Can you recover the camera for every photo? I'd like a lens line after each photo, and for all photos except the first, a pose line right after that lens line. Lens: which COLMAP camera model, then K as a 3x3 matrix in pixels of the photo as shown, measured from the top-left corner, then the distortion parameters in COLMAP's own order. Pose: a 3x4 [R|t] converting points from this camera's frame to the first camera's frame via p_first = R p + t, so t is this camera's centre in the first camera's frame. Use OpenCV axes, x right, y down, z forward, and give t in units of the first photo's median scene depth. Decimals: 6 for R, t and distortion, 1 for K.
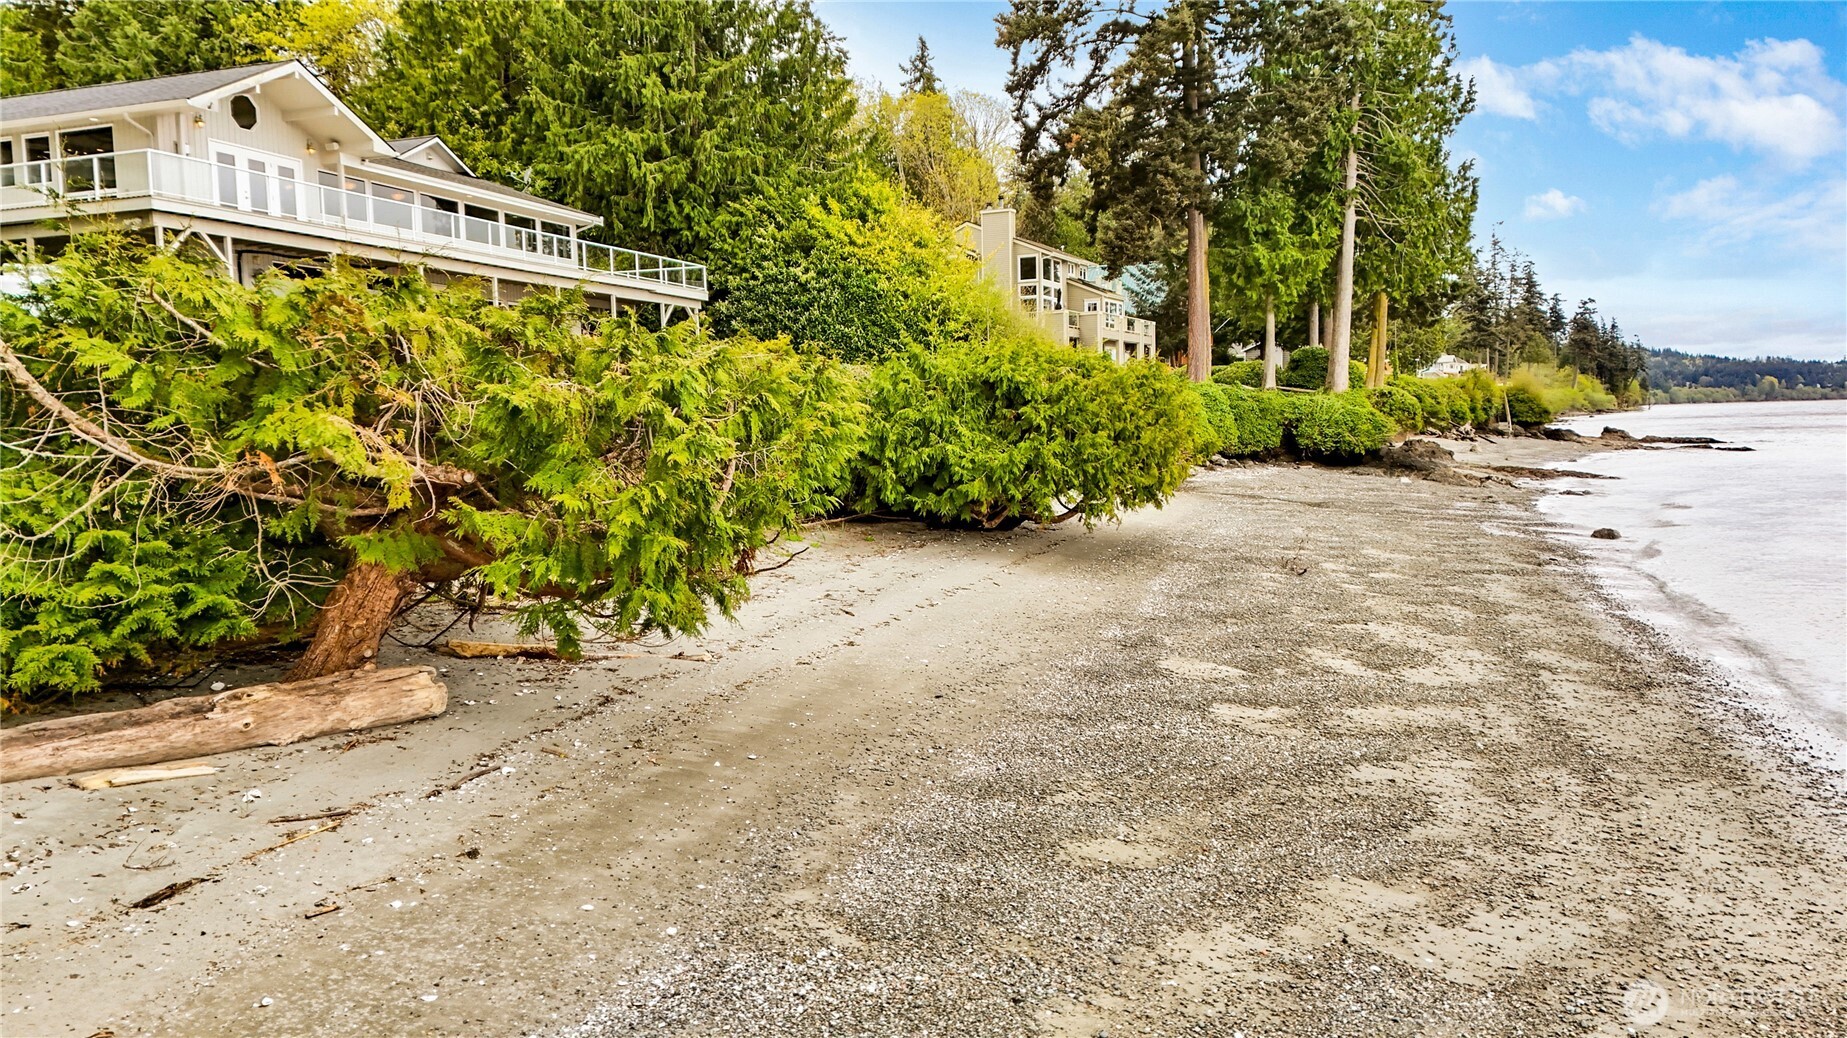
lens RADIAL K [[1367.4, 0, 930.9], [0, 1367.4, 556.3], [0, 0, 1]] dist [0.046097, -0.008586]
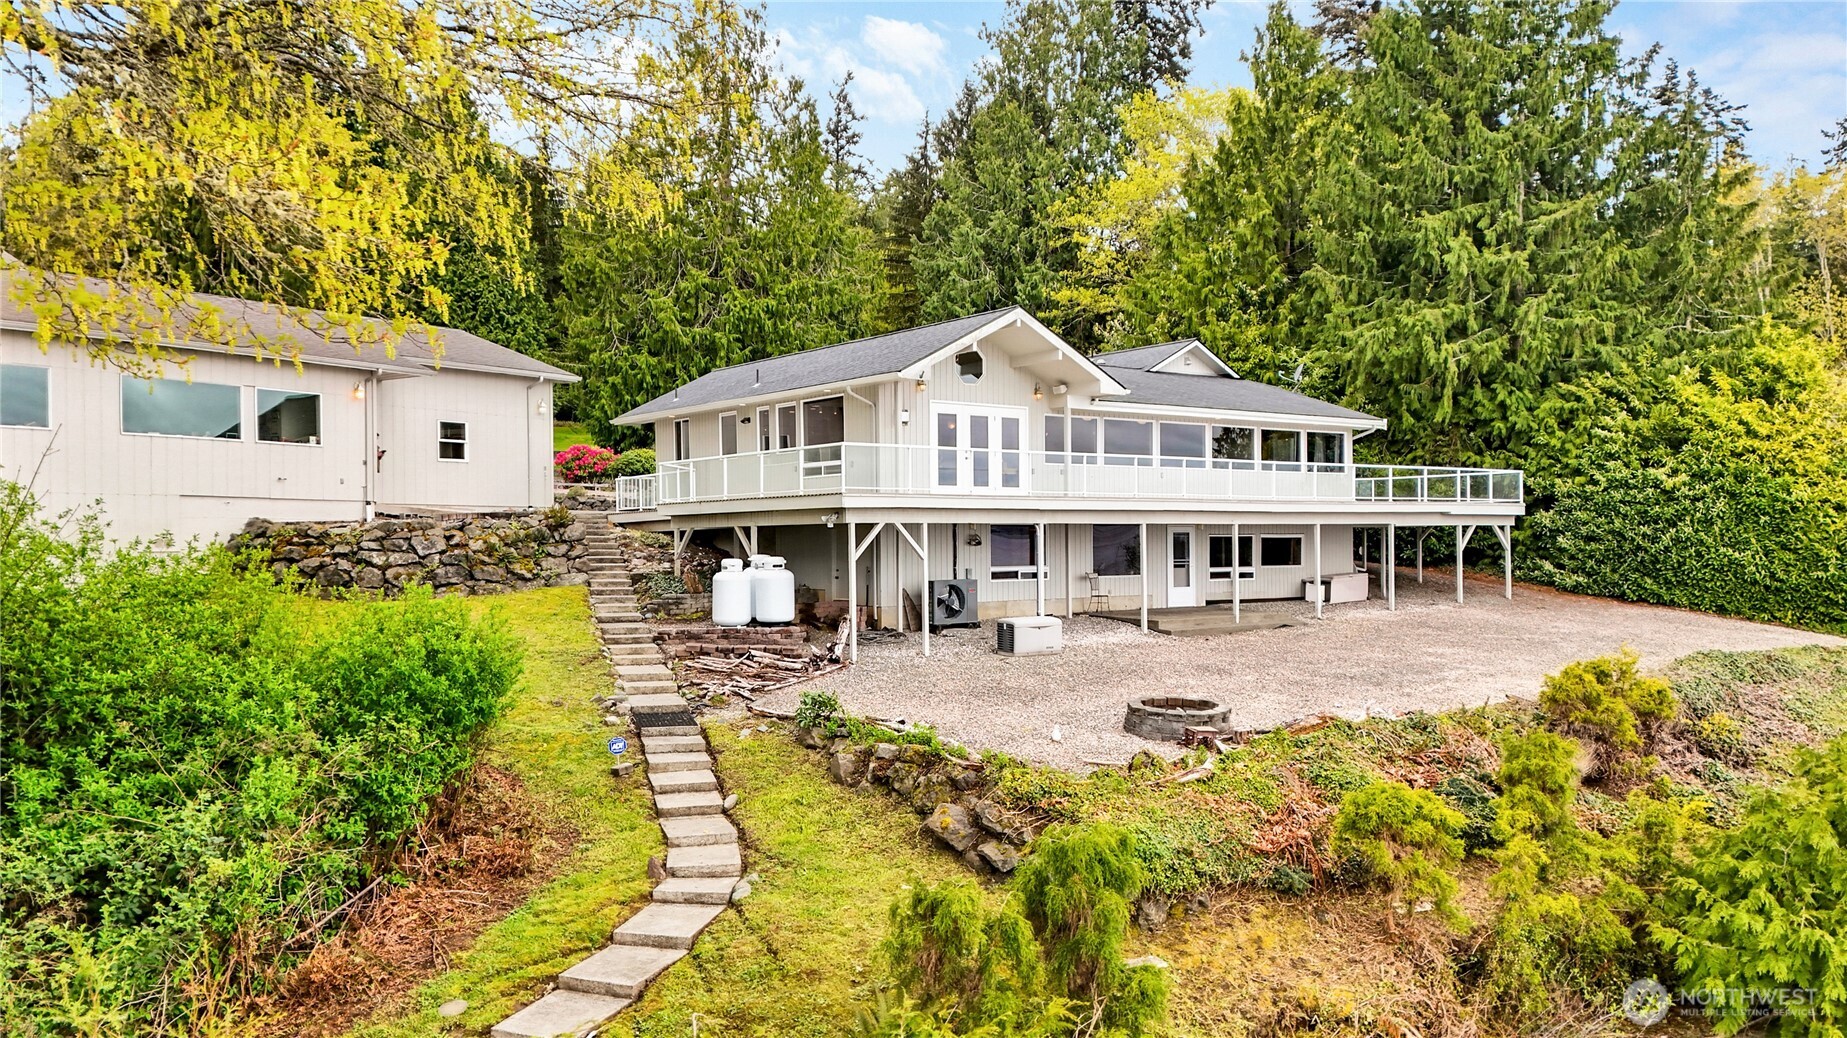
lens RADIAL K [[1367.4, 0, 930.9], [0, 1367.4, 556.3], [0, 0, 1]] dist [0.046097, -0.008586]
pose [[0.835575, 0.022384, -0.548920, -0.015978], [-0.057685, 0.997221, -0.047144, -0.105863], [0.546339, 0.071056, 0.834544, 0.174238]]
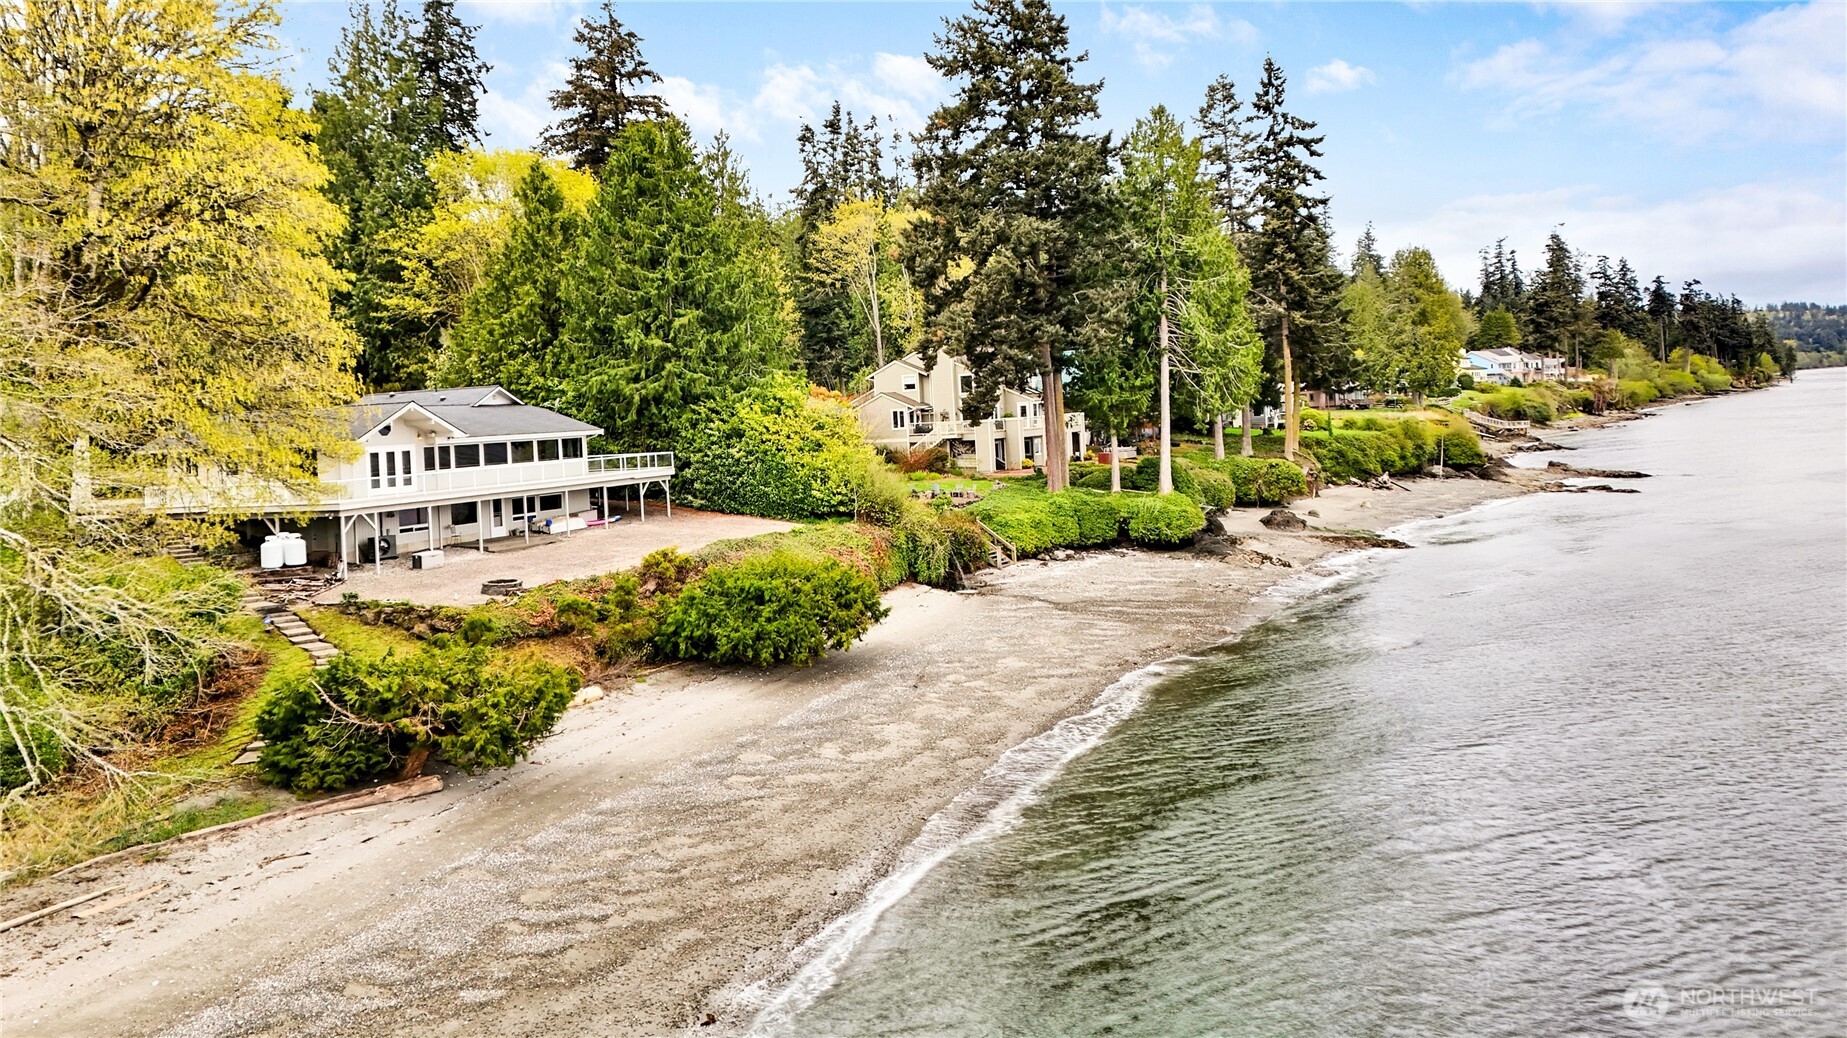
lens RADIAL K [[1565.6, 0, 990.5], [0, 1565.6, 394.7], [0, 0, 1]] dist [0.066506, -0.011324]
pose [[0.995888, -0.029739, -0.085569, 0.330516], [0.022990, 0.996625, -0.078804, -0.126206], [0.087624, 0.076513, 0.993211, -0.688788]]
